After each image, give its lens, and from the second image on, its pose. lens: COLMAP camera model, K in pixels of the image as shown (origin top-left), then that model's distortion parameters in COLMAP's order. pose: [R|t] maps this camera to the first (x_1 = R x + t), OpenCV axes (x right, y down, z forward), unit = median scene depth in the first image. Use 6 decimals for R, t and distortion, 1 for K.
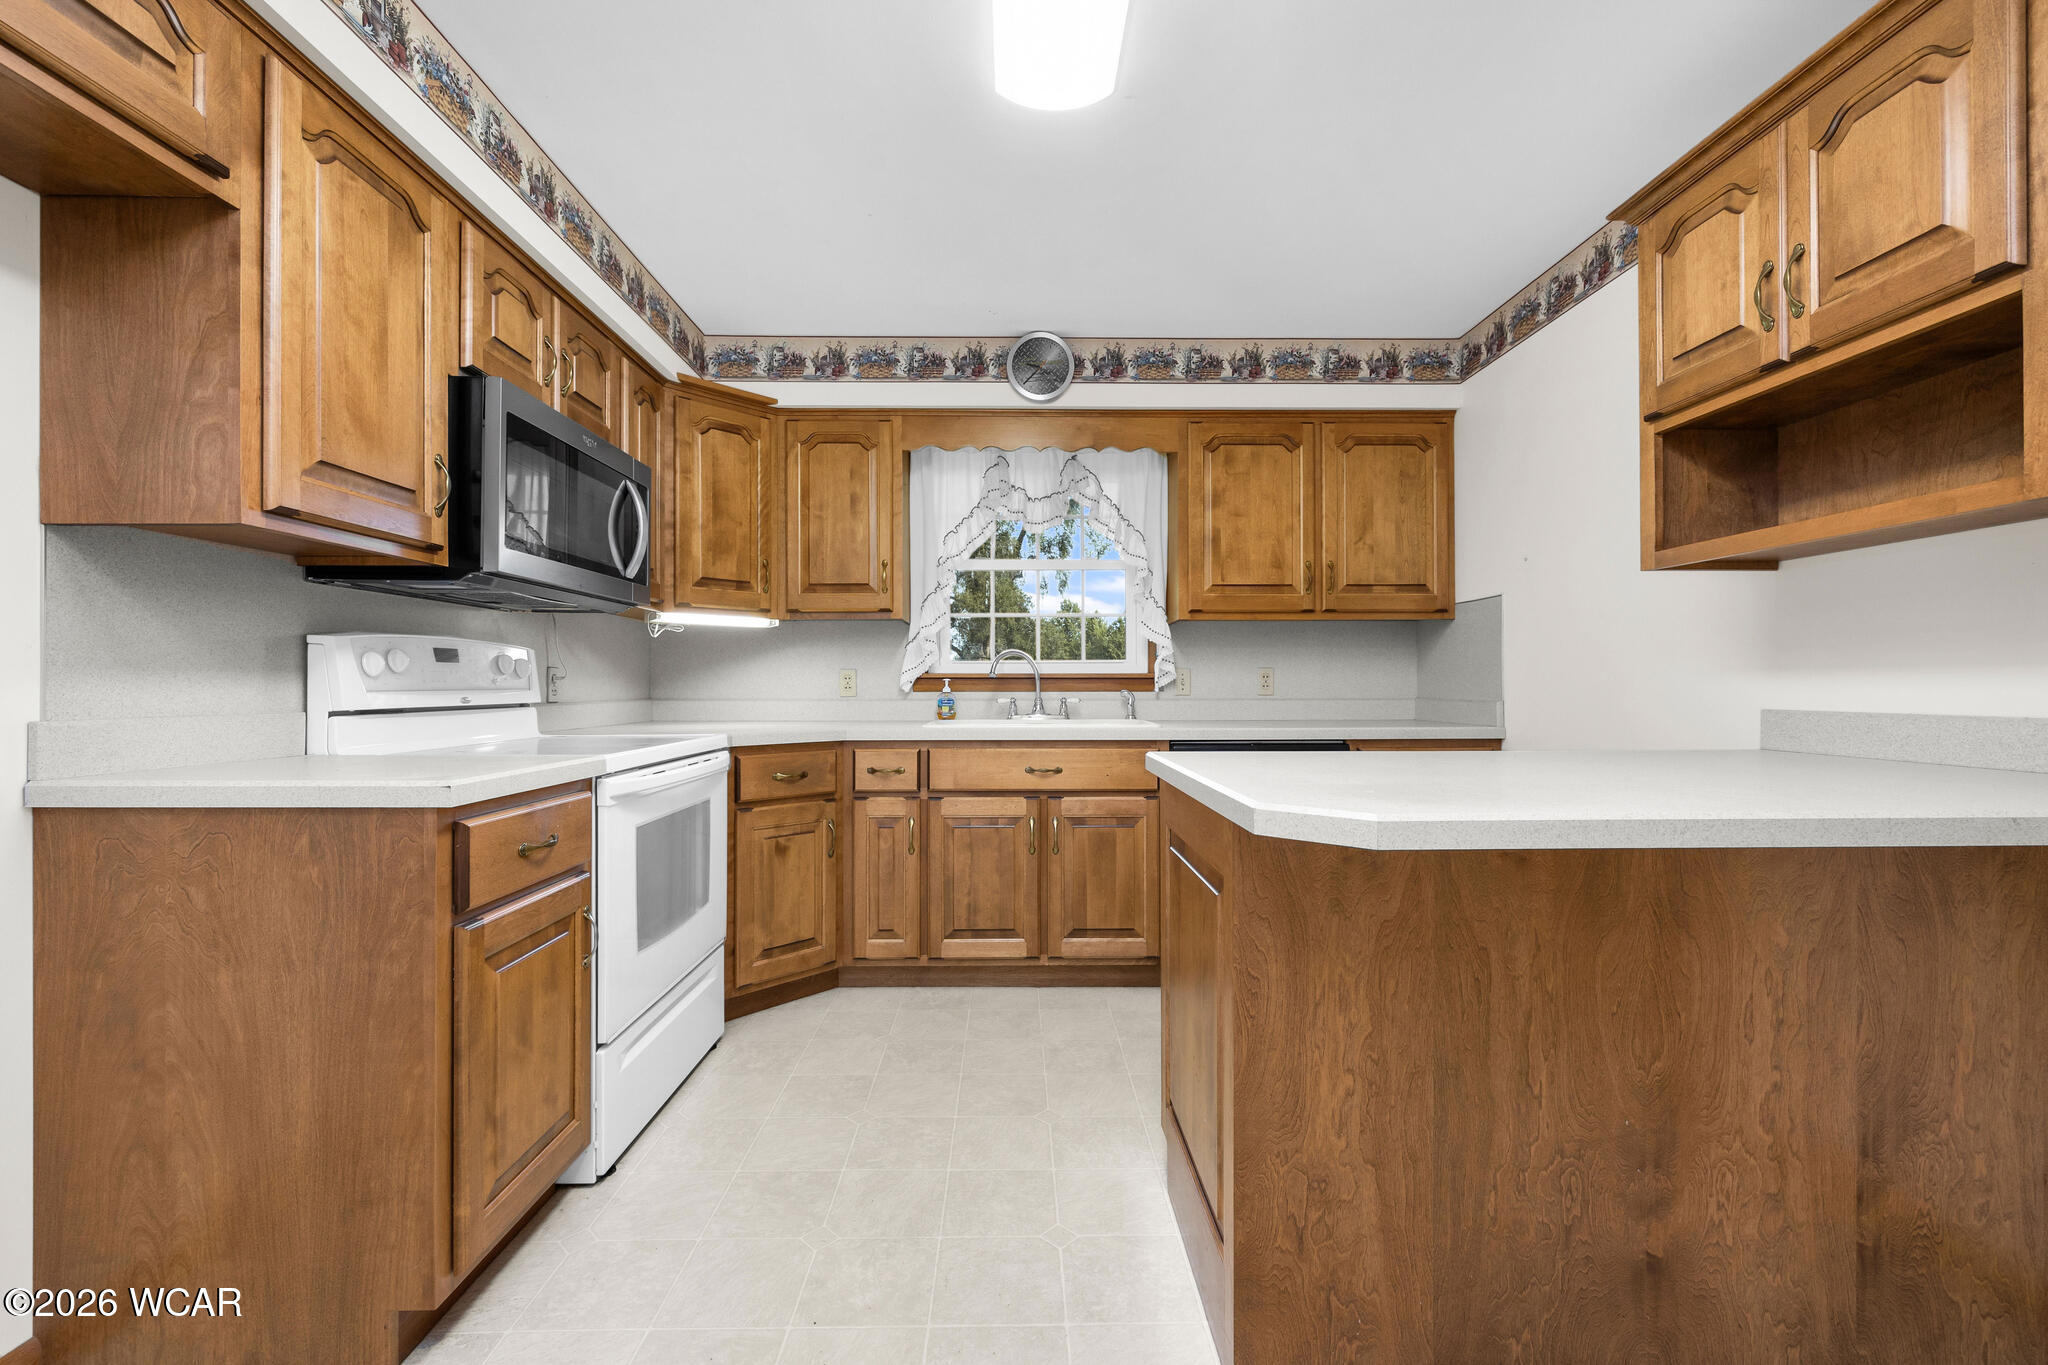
lens RADIAL K [[858.6, 0, 1030.0], [0, 858.6, 681.1], [0, 0, 1]] dist [-0.000470, 0.000112]
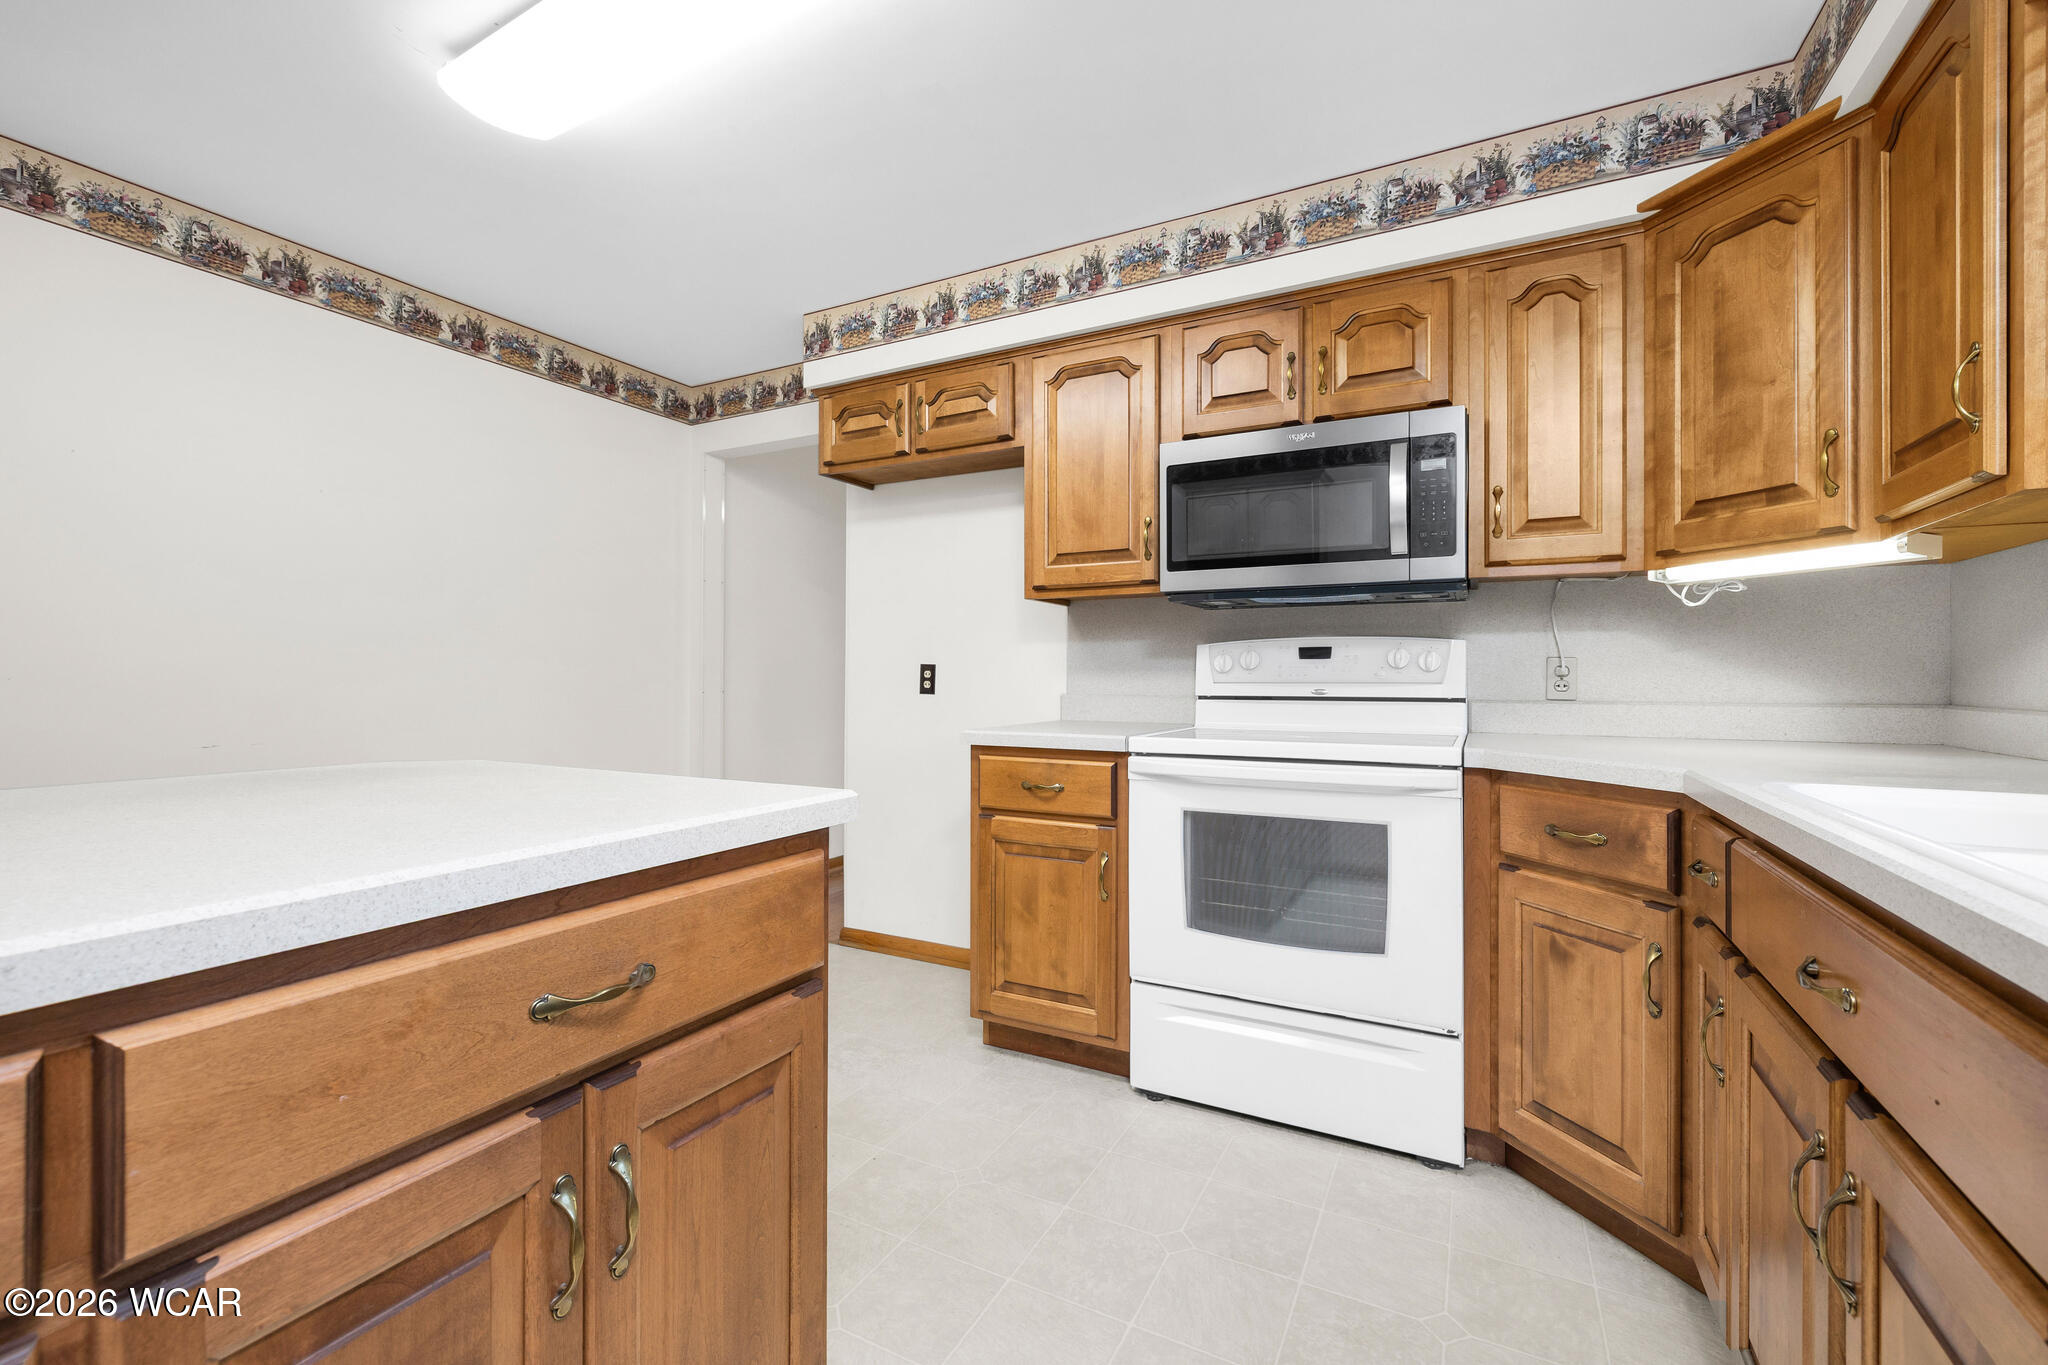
lens RADIAL K [[858.6, 0, 1030.0], [0, 858.6, 681.1], [0, 0, 1]] dist [-0.000470, 0.000112]
pose [[-0.485401, -0.003626, -0.874284, 0.522263], [-0.002714, 0.999993, -0.002640, 0.012168], [0.874288, 0.001091, -0.485407, 1.227287]]
